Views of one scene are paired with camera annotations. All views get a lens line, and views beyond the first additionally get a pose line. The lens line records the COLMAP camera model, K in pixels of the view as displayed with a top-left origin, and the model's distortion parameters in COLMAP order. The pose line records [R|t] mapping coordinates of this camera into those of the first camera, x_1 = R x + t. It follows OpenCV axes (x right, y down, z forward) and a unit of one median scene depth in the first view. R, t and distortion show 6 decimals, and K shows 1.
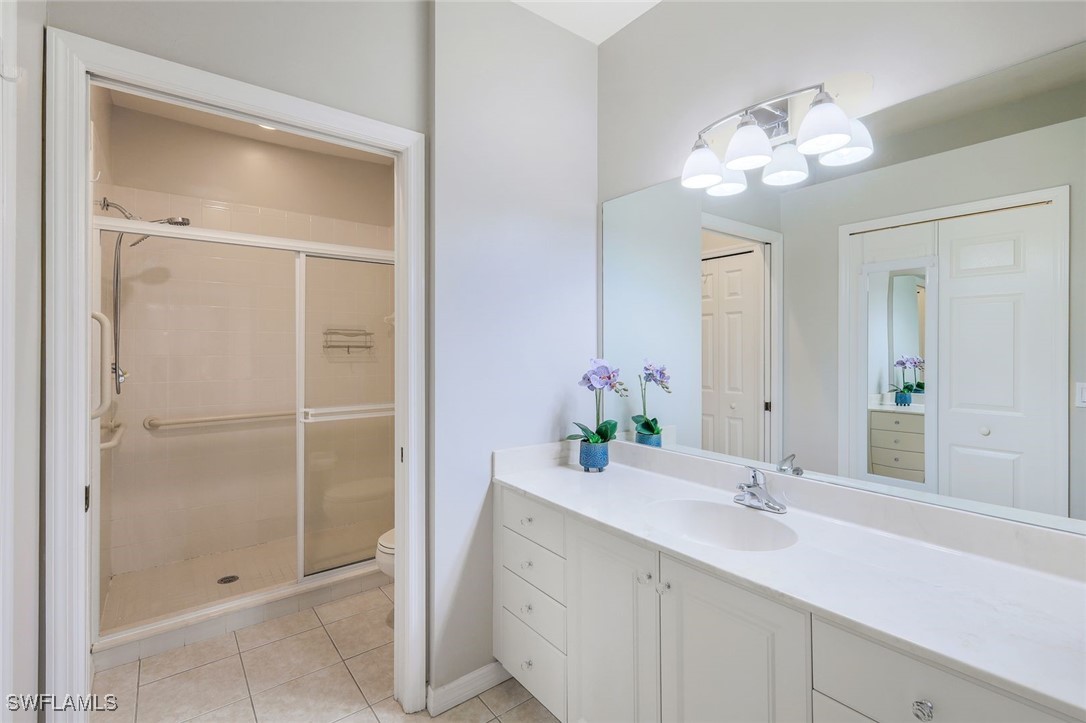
lens RADIAL K [[480.7, 0, 543.3], [0, 480.7, 349.6], [0, 0, 1]] dist [0.007655, -0.000110]
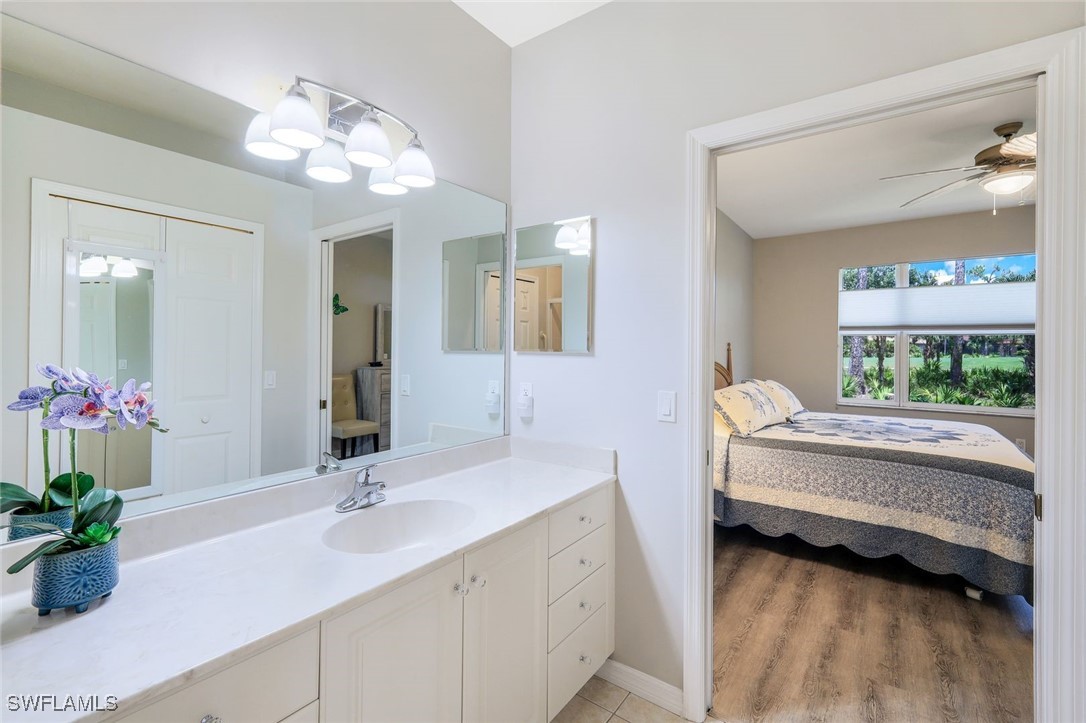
lens RADIAL K [[480.7, 0, 547.9], [0, 480.7, 343.6], [0, 0, 1]] dist [0.007655, -0.000110]
pose [[-0.274012, 0.006017, 0.961707, -0.589417], [-0.002891, 0.999971, -0.007080, -0.002985], [-0.961722, -0.004721, -0.273987, 0.862306]]
